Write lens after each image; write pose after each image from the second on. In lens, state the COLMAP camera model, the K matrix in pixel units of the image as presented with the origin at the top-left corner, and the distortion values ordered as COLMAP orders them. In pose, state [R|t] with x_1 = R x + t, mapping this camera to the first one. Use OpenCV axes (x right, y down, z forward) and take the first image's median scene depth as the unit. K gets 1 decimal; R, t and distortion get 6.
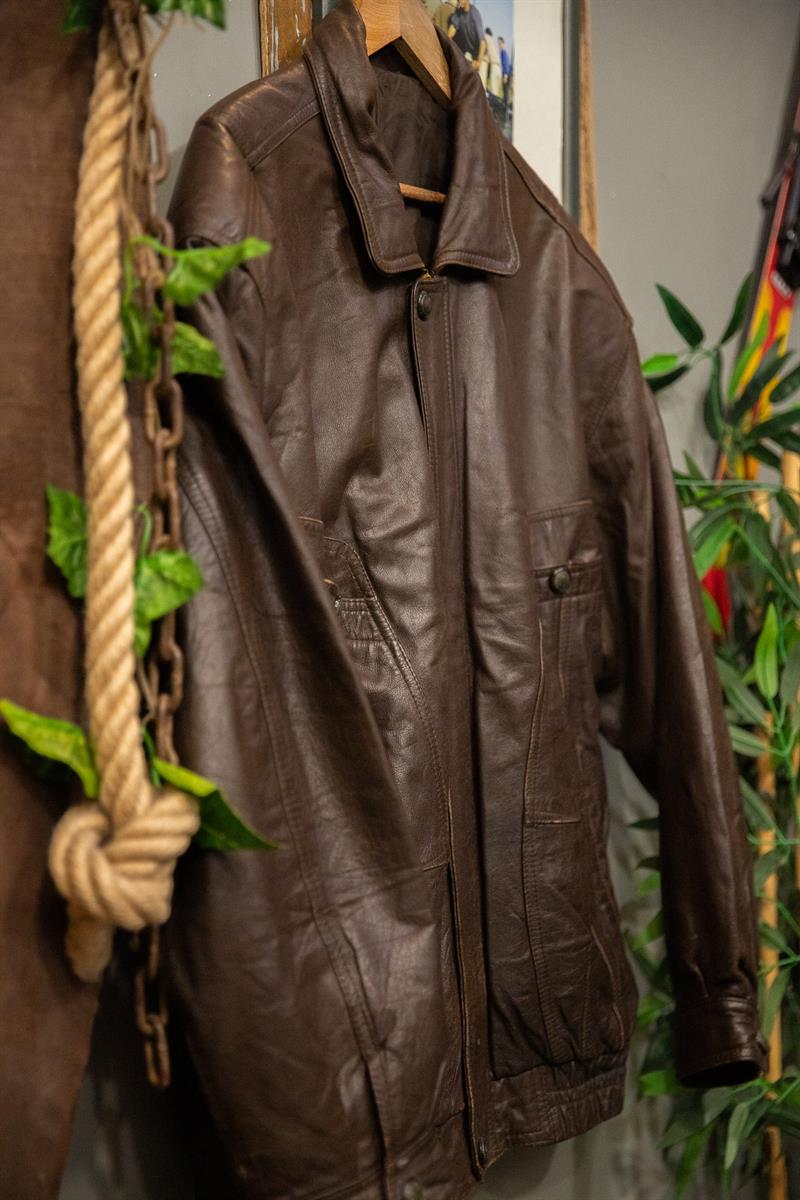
lens RADIAL K [[2104.5, 0, 400.2], [0, 2104.5, 607.0], [0, 0, 1]] dist [0.163527, 0.000000]
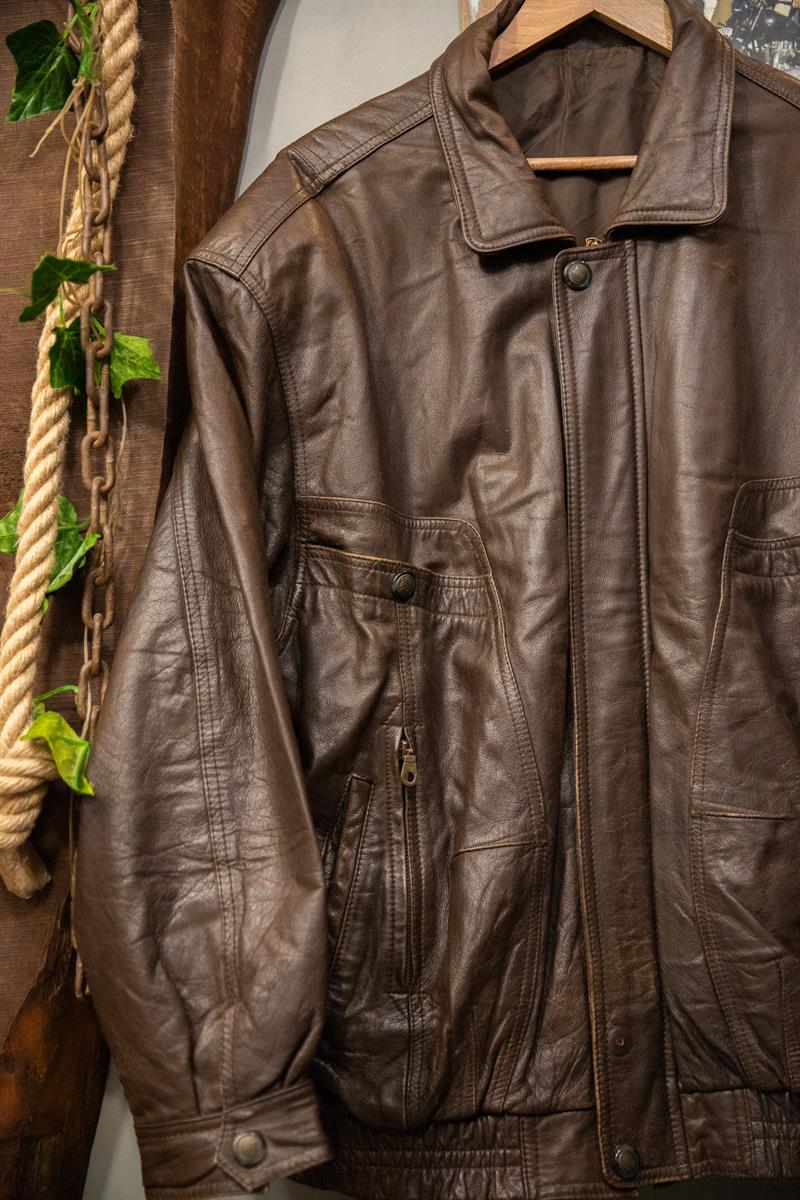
lens RADIAL K [[1790.2, 0, 395.7], [0, 1790.2, 587.6], [0, 0, 1]] dist [0.078912, 0.000000]
pose [[0.585474, -0.046682, -0.809346, 0.615127], [0.010968, 0.998705, -0.049670, 0.041739], [0.810617, 0.020204, 0.585229, 0.436446]]
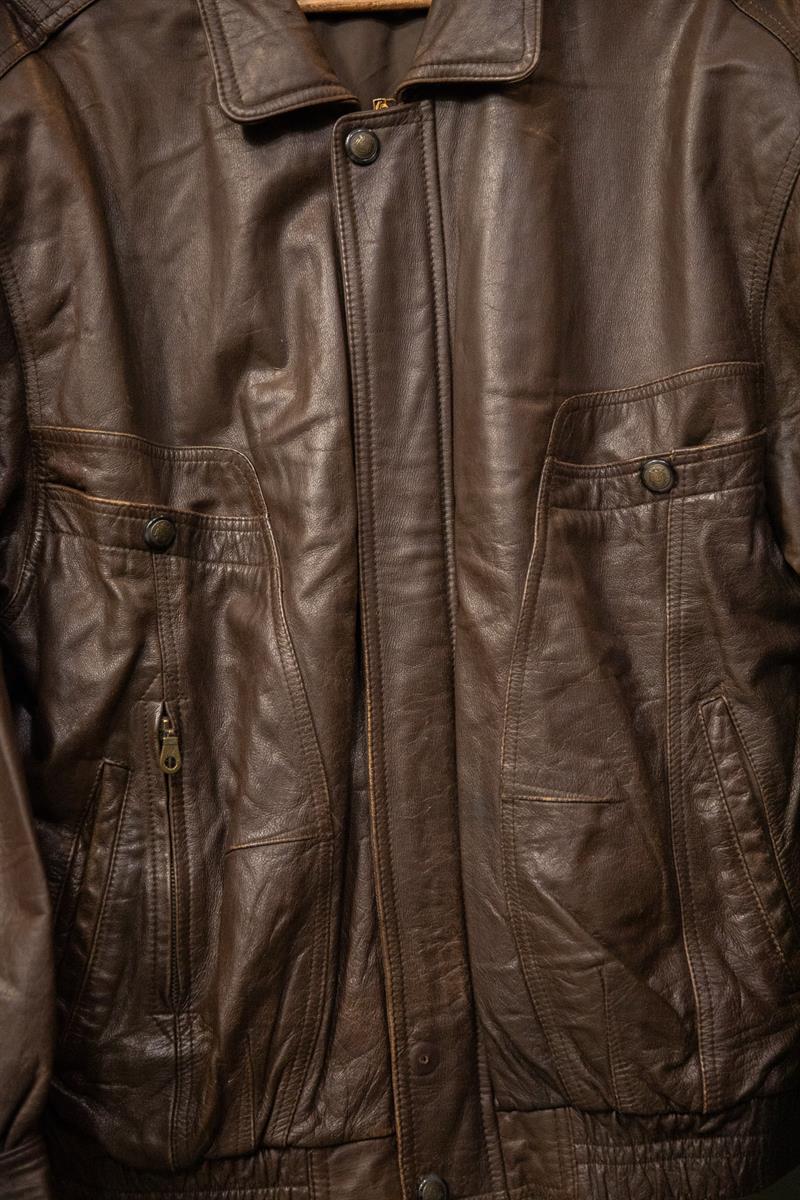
lens RADIAL K [[1879.0, 0, 406.3], [0, 1879.0, 605.1], [0, 0, 1]] dist [0.087961, 0.000000]
pose [[0.599891, 0.028074, -0.799589, 0.586712], [0.035308, 0.997482, 0.061511, -0.011842], [0.799303, -0.065132, 0.597389, 0.559529]]
